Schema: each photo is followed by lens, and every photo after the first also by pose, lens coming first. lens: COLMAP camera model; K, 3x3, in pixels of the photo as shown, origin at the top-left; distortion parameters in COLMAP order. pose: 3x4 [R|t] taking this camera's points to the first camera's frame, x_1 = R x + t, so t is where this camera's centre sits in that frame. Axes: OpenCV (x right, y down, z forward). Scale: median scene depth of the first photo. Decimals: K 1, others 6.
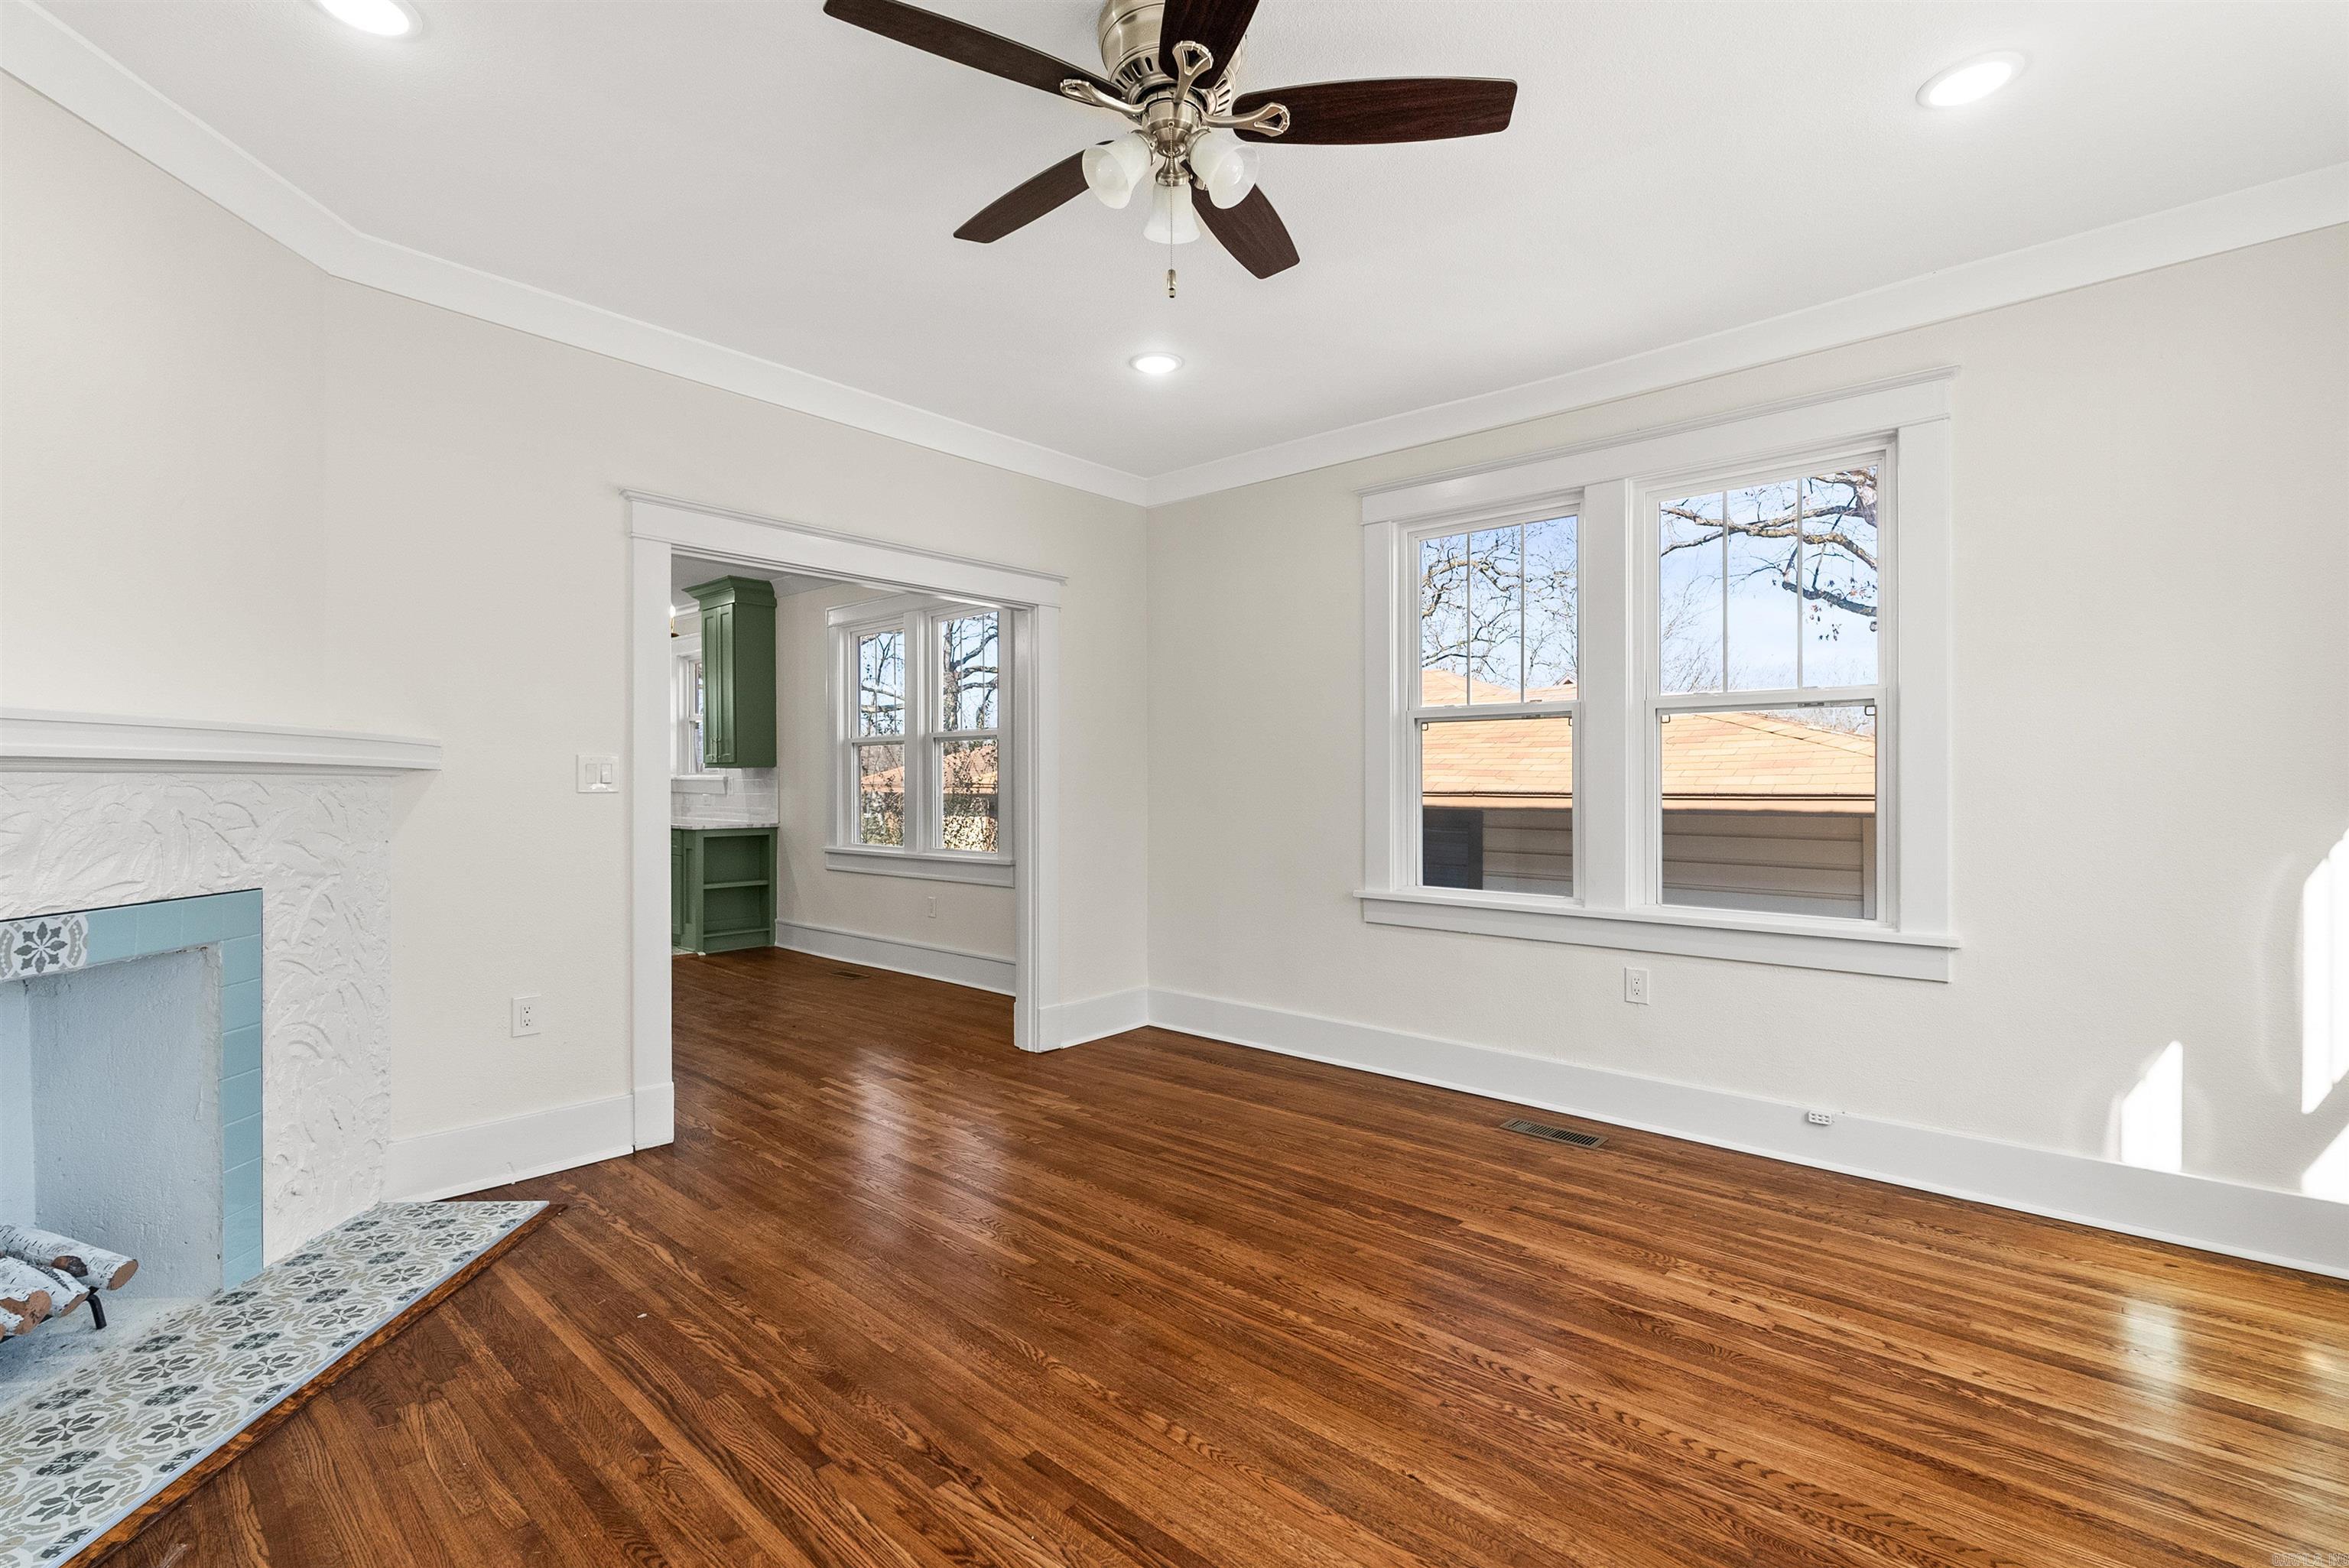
lens RADIAL K [[1062.0, 0, 1172.7], [0, 1062.0, 786.3], [0, 0, 1]] dist [-0.011385, 0.000438]
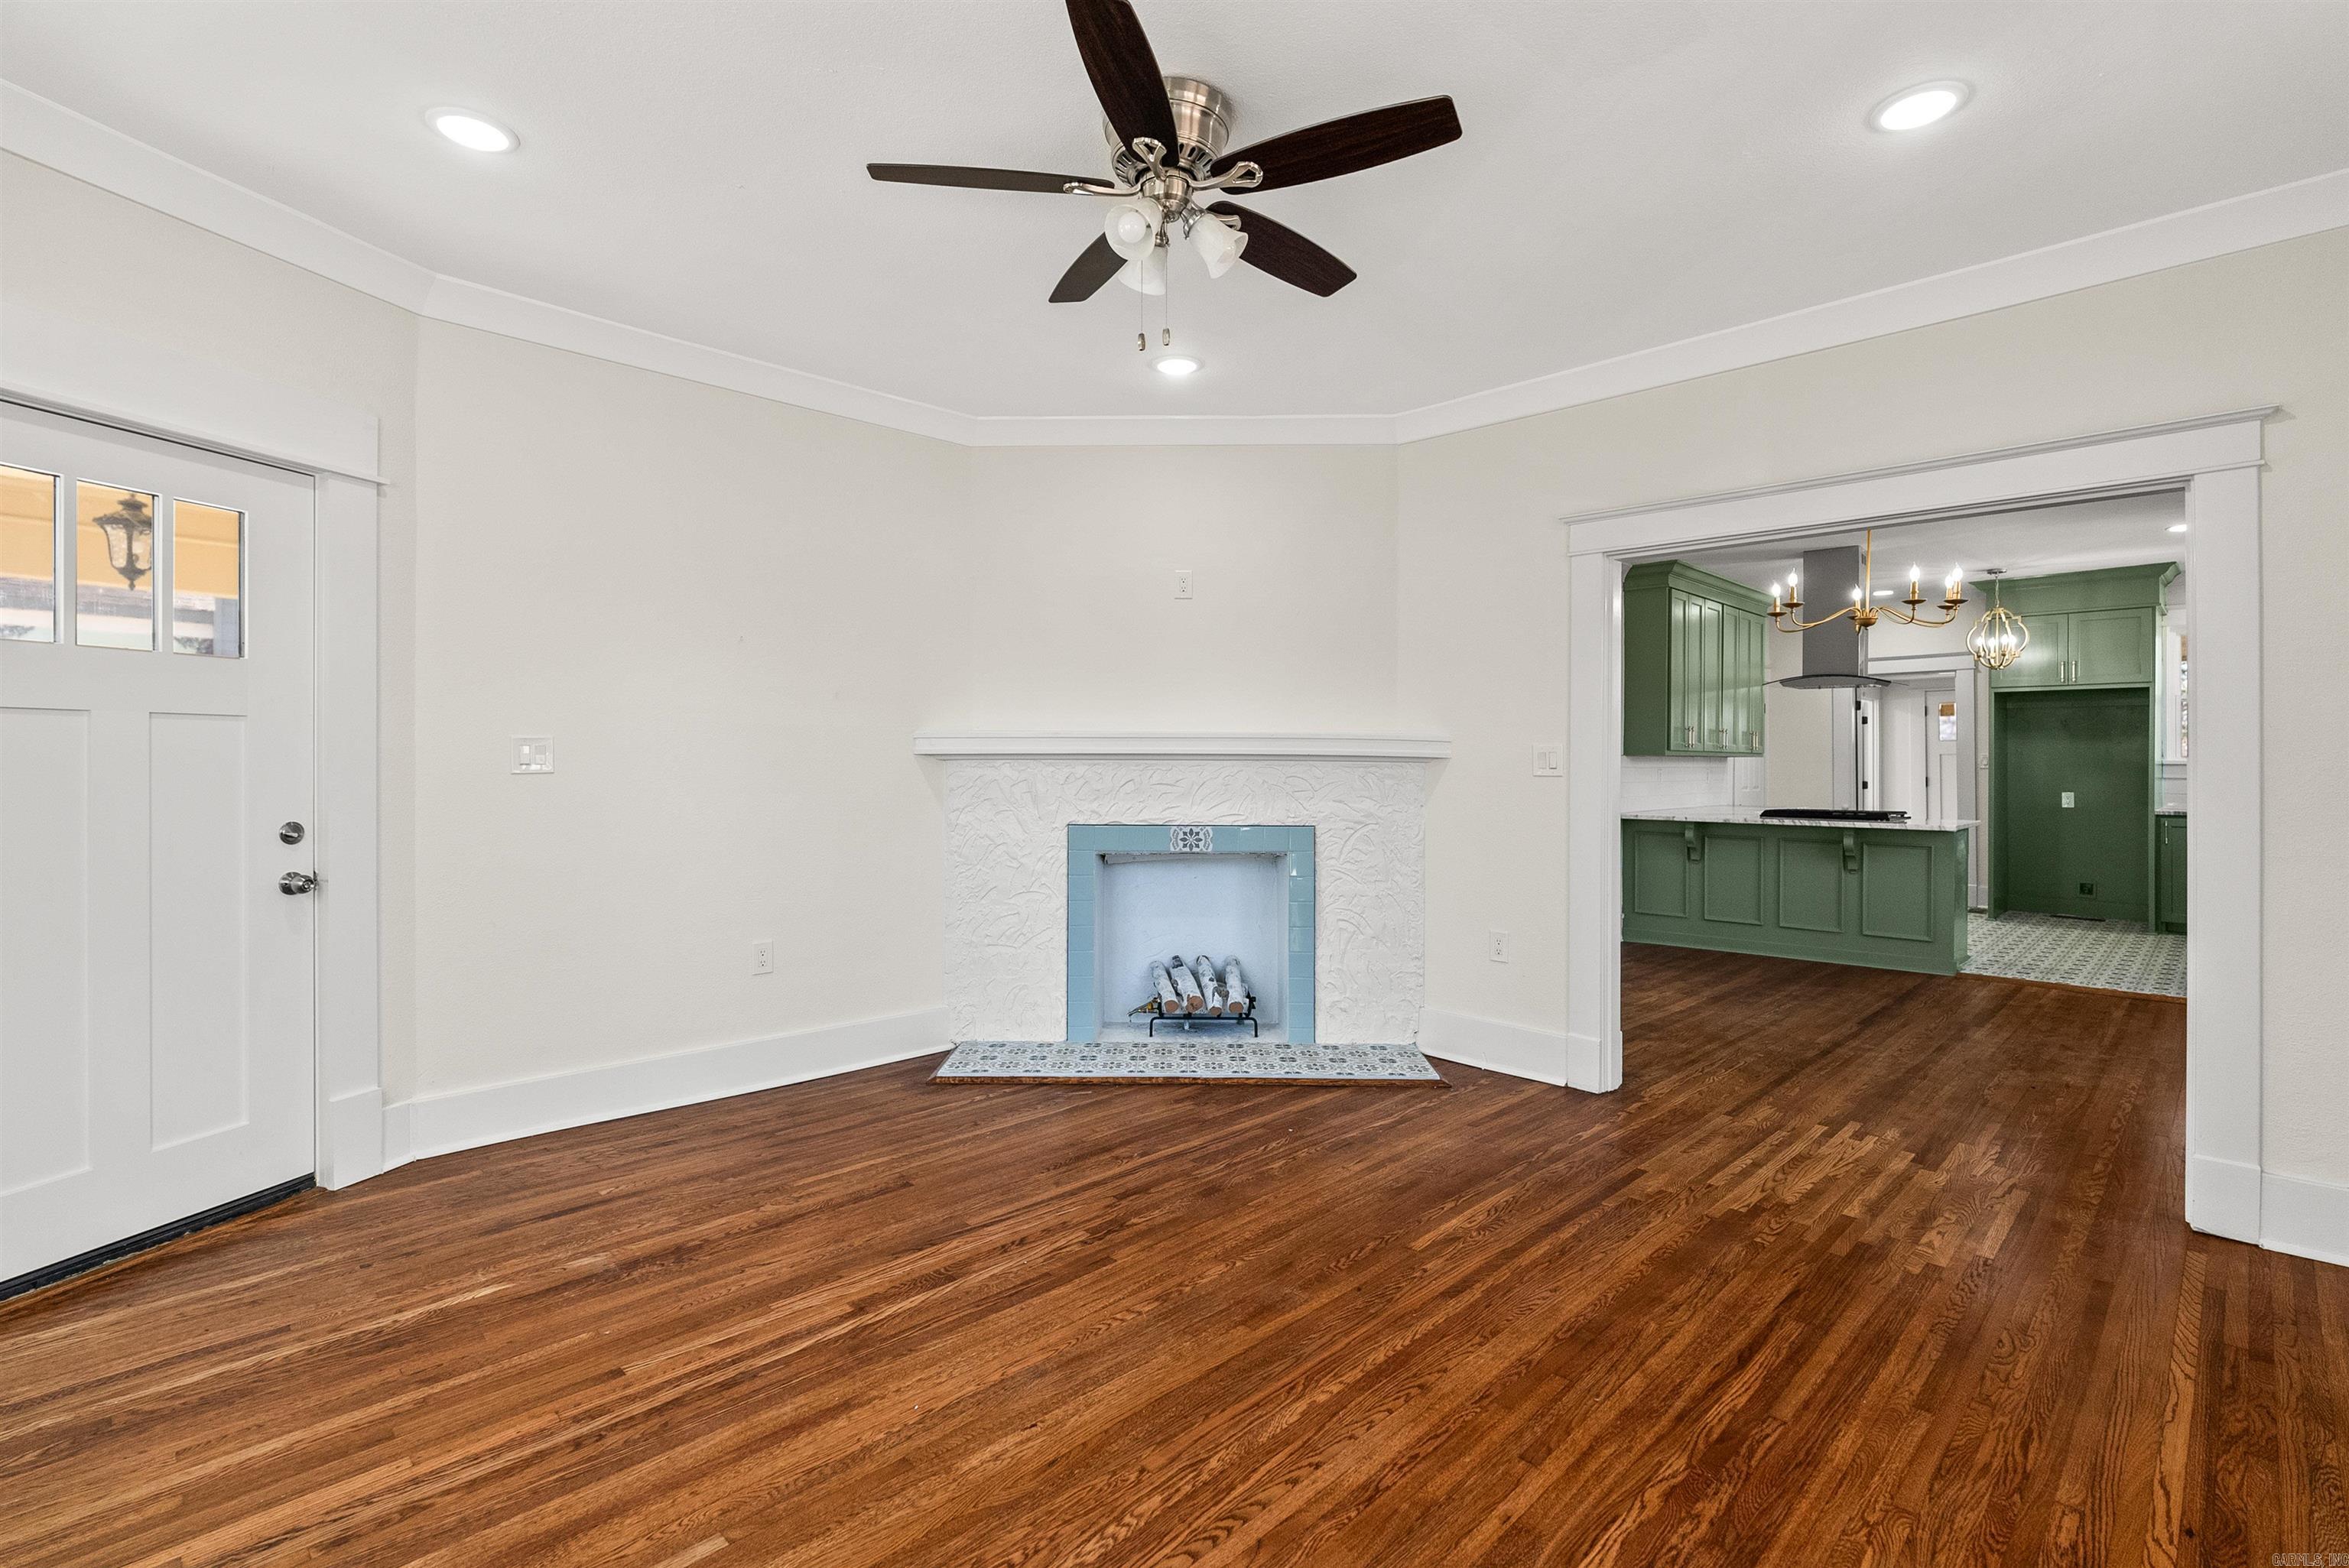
lens RADIAL K [[1062.0, 0, 1173.4], [0, 1062.0, 770.4], [0, 0, 1]] dist [-0.011385, 0.000438]
pose [[-0.057312, 0.007085, -0.998331, 0.898315], [-0.011304, 0.999906, 0.007745, -0.006988], [0.998292, 0.011729, -0.057227, 0.845311]]
